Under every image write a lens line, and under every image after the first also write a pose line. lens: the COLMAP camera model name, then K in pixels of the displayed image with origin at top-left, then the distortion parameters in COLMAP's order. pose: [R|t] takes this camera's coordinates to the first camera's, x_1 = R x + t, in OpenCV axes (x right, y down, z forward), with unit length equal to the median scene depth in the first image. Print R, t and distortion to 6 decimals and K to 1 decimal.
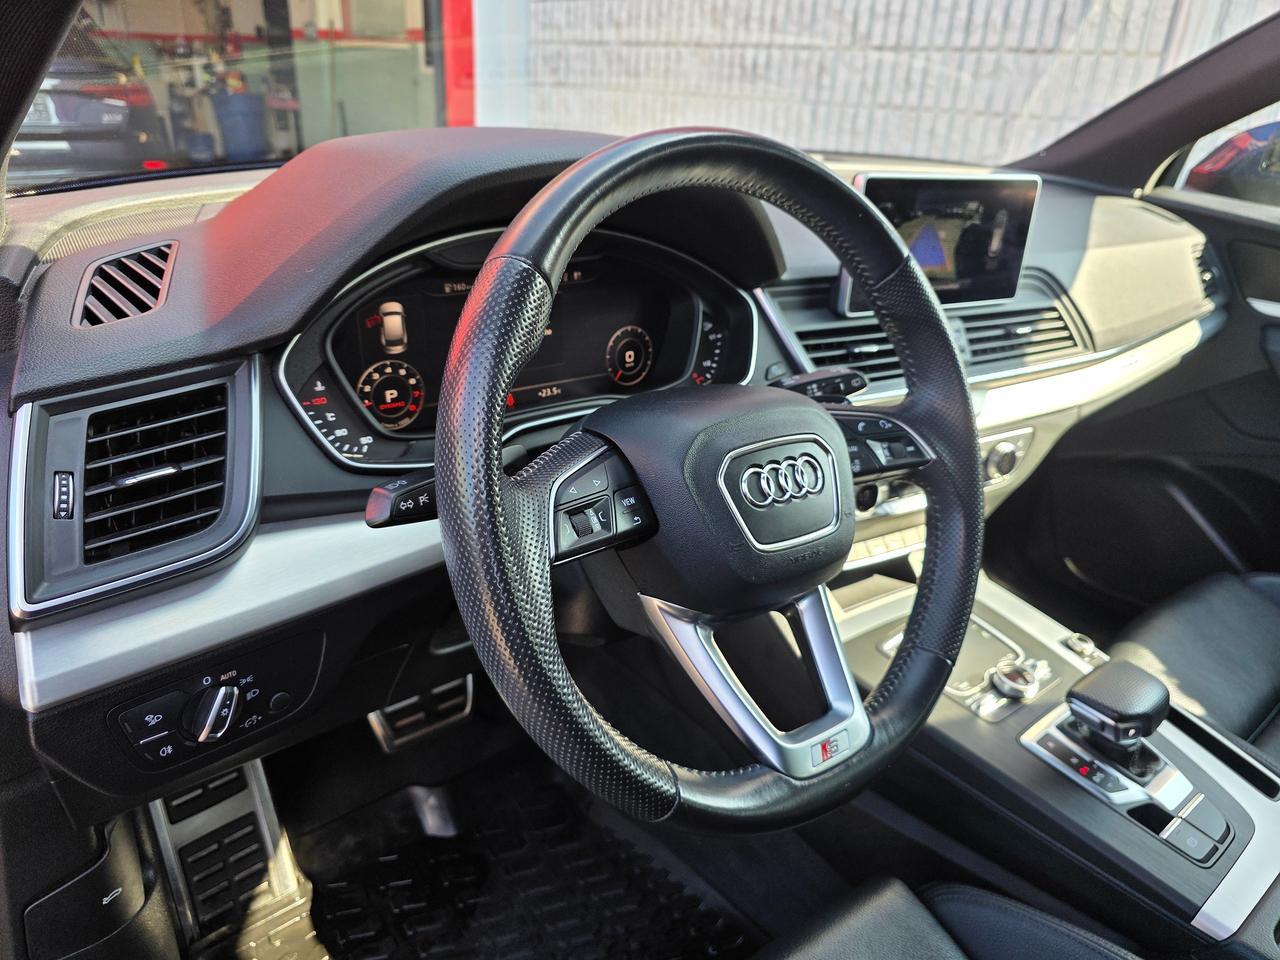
lens RADIAL K [[880.8, 0, 633.7], [0, 880.8, 461.9], [0, 0, 1]] dist [0.049750, -0.048368]
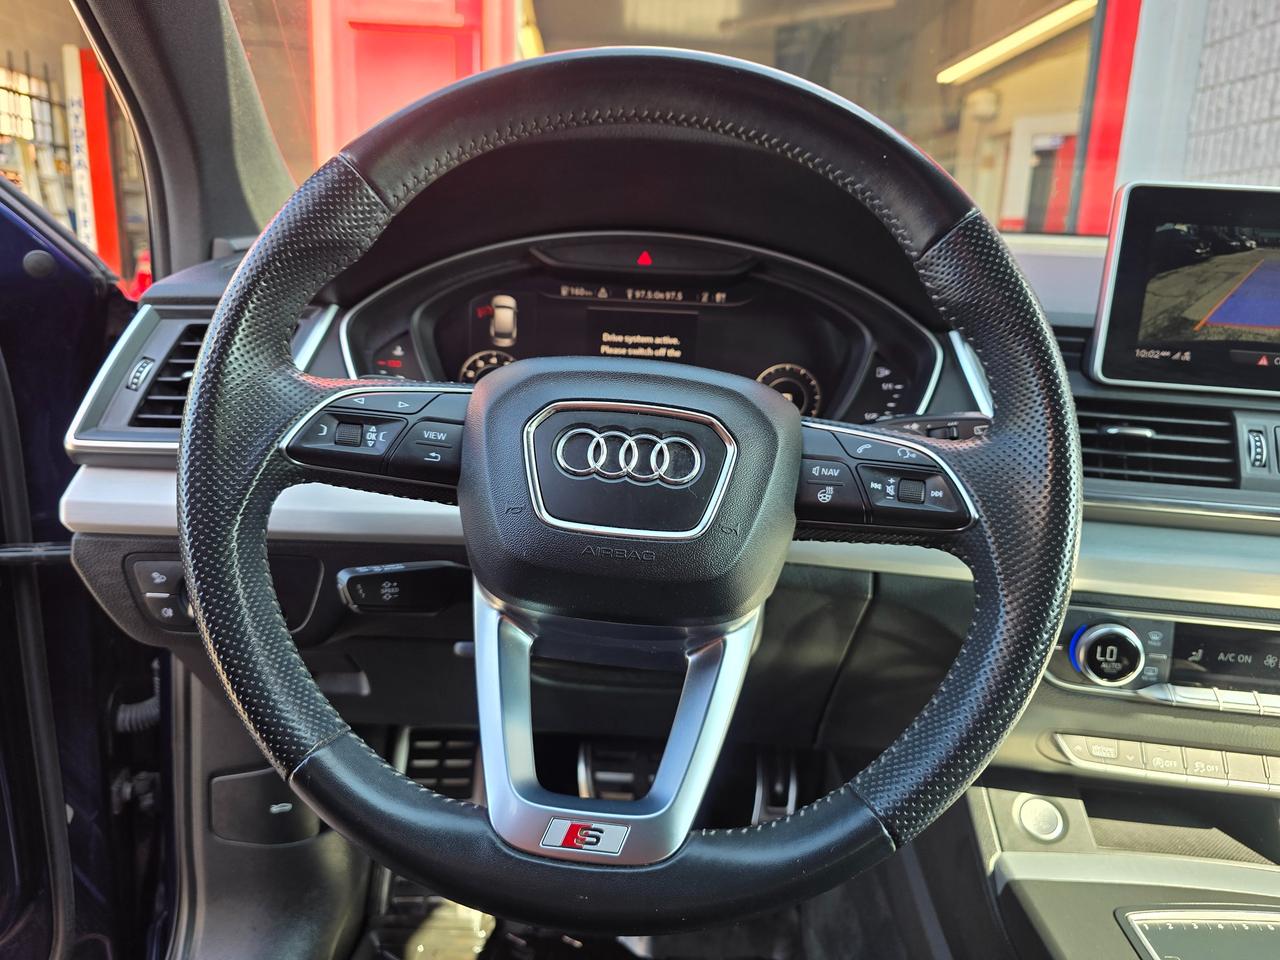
lens RADIAL K [[880.8, 0, 633.7], [0, 880.8, 461.9], [0, 0, 1]] dist [0.049750, -0.048368]
pose [[0.771049, 0.119765, -0.625412, 0.518895], [-0.248611, 0.960825, -0.122507, 0.098662], [0.586239, 0.249943, 0.770618, 0.320428]]
